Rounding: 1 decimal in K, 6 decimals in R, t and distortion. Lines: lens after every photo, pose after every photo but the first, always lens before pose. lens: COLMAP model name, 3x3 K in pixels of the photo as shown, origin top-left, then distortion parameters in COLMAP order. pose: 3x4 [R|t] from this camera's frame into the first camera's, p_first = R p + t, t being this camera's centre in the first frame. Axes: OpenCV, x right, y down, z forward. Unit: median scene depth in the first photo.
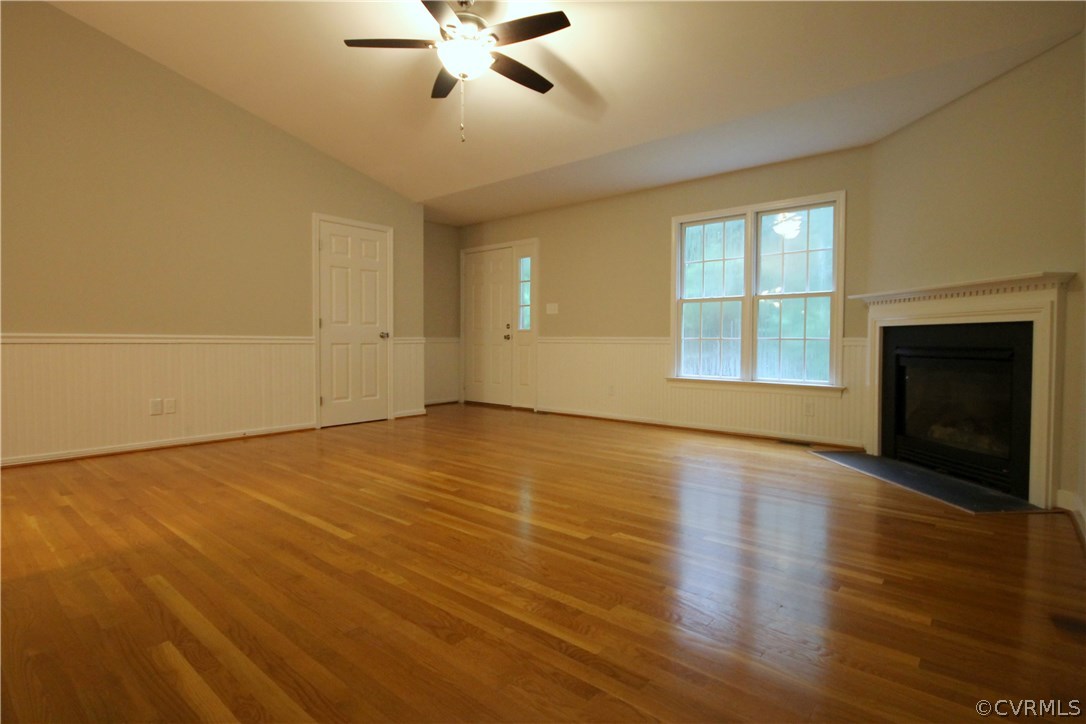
lens RADIAL K [[525.5, 0, 541.6], [0, 525.5, 355.9], [0, 0, 1]] dist [-0.004946, -0.000060]
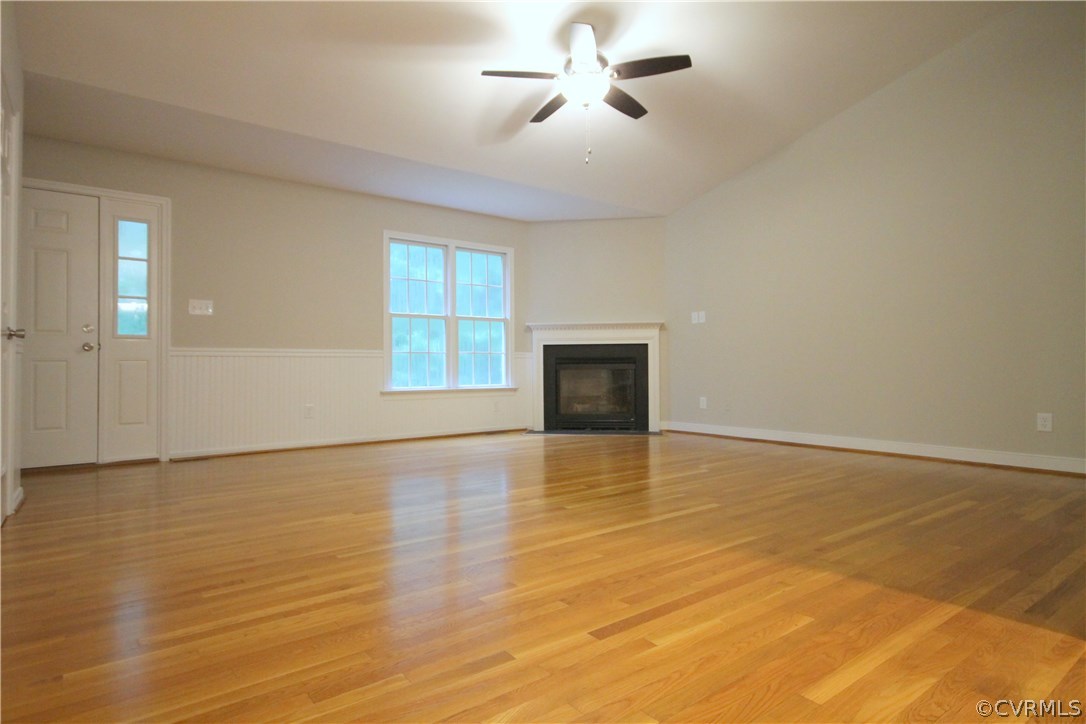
lens RADIAL K [[579.0, 0, 543.9], [0, 579.0, 361.5], [0, 0, 1]] dist [0.015462, -0.004175]
pose [[0.243262, 0.002091, 0.969958, -0.970790], [0.036939, 0.999252, -0.011419, 0.011759], [-0.969257, 0.038607, 0.243003, 0.583717]]
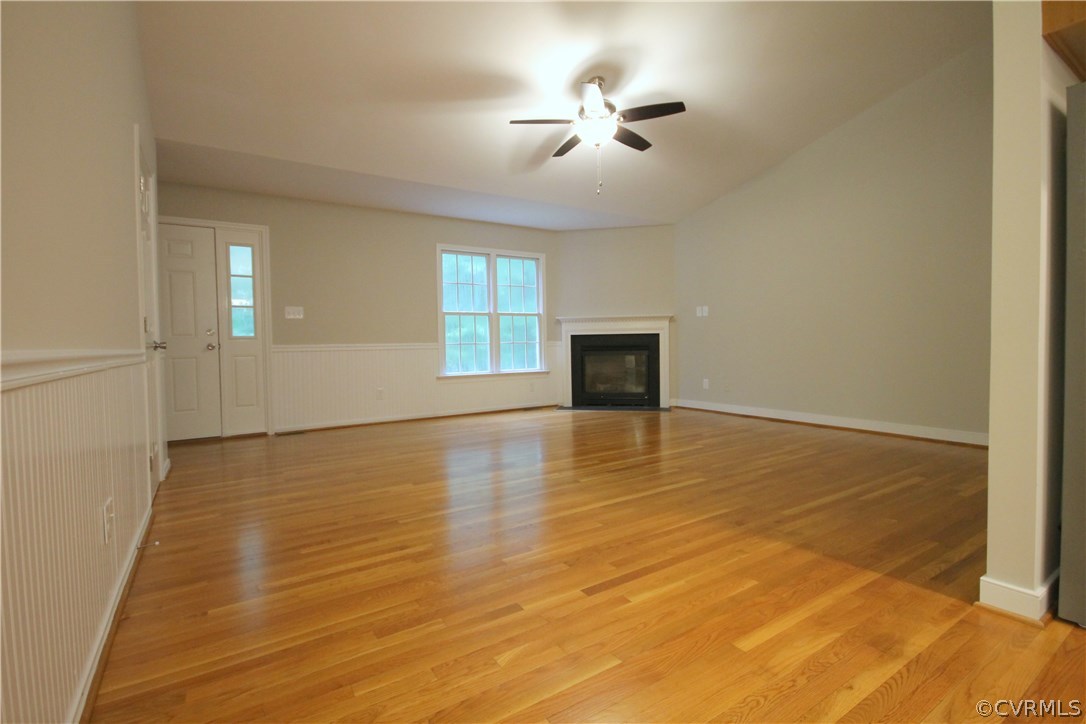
lens RADIAL K [[496.9, 0, 545.7], [0, 496.9, 359.7], [0, 0, 1]] dist [0.000600, -0.001183]
pose [[0.309795, -0.044805, 0.949747, -1.003662], [0.047669, 0.998365, 0.031549, -0.028476], [-0.949608, 0.035500, 0.311425, 0.542525]]
